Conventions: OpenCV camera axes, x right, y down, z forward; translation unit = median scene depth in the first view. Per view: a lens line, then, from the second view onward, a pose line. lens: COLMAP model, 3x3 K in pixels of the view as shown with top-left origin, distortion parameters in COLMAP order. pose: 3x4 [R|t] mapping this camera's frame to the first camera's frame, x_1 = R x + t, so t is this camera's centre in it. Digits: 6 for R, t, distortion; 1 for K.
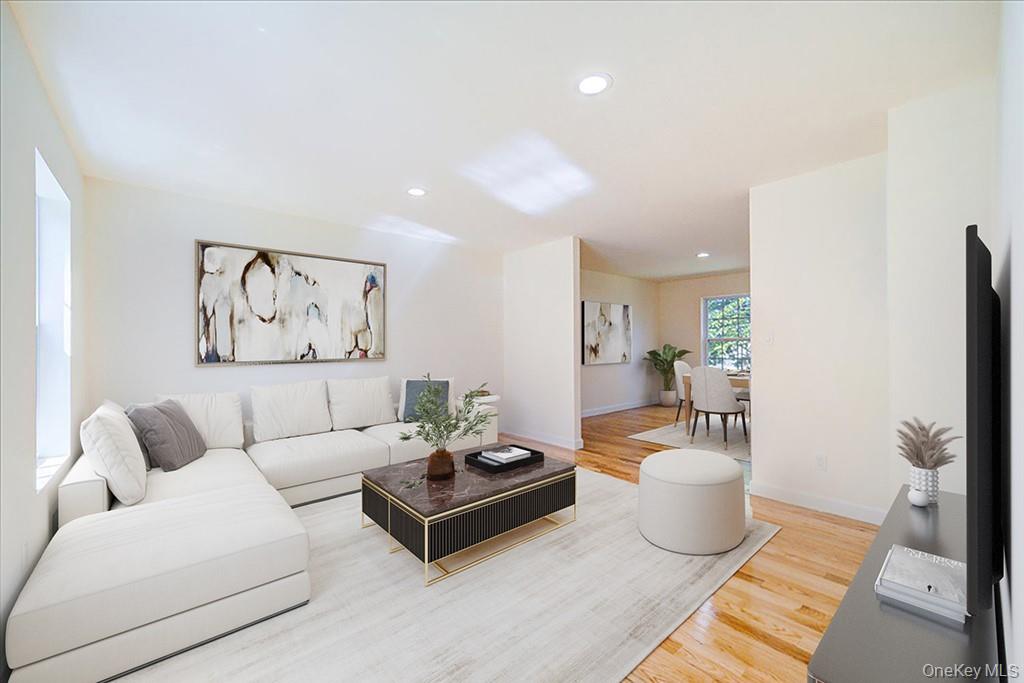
lens RADIAL K [[422.4, 0, 515.8], [0, 422.4, 344.4], [0, 0, 1]] dist [-0.003604, -0.000039]
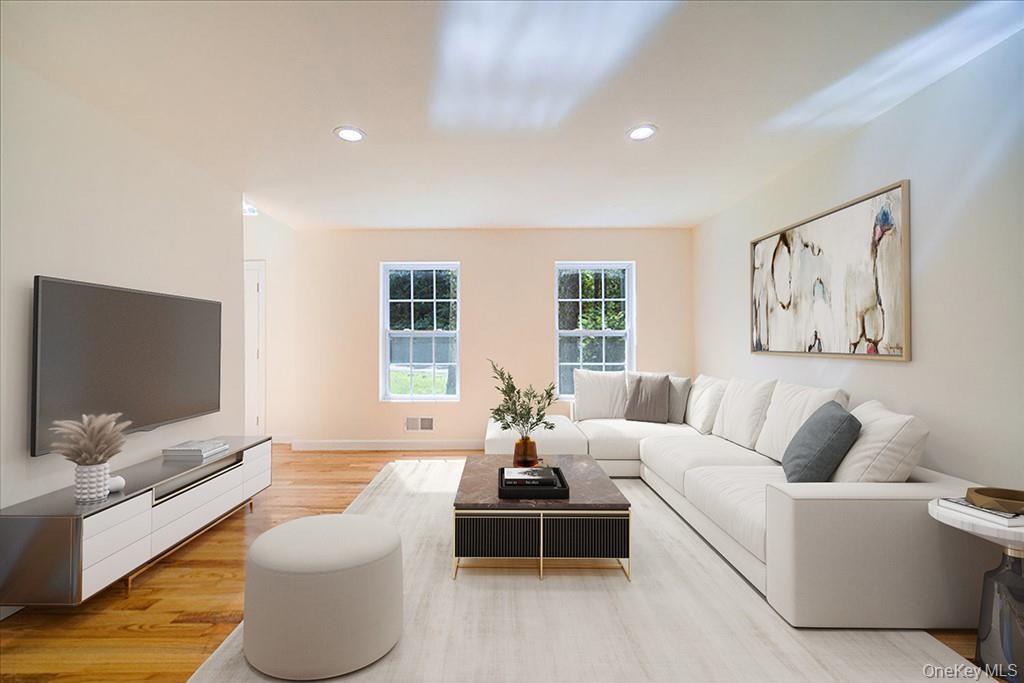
lens RADIAL K [[414.4, 0, 509.3], [0, 414.4, 334.7], [0, 0, 1]] dist [-0.001481, -0.000027]
pose [[-0.617713, -0.006019, -0.786380, 0.450792], [0.001757, 0.999958, -0.009034, 0.009589], [0.786401, -0.006962, -0.617676, 1.022880]]
